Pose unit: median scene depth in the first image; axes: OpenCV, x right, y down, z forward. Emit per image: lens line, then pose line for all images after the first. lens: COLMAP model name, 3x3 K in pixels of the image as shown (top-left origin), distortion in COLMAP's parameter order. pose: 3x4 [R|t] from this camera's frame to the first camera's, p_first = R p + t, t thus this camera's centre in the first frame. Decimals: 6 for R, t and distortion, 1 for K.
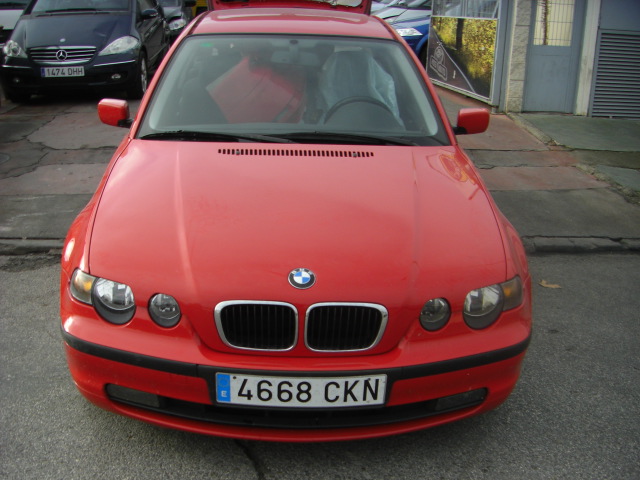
lens RADIAL K [[724.6, 0, 298.5], [0, 724.6, 318.7], [0, 0, 1]] dist [-0.184883, 0.118040]
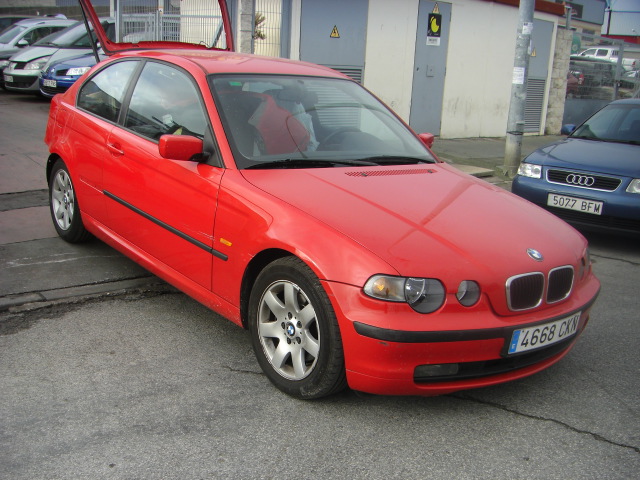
lens RADIAL K [[724.6, 0, 298.5], [0, 724.6, 318.7], [0, 0, 1]] dist [-0.184883, 0.118040]
pose [[0.809345, -0.178243, 0.559633, -1.159972], [0.203671, 0.978888, 0.017226, -0.050446], [-0.550889, 0.100039, 0.828561, 0.116520]]
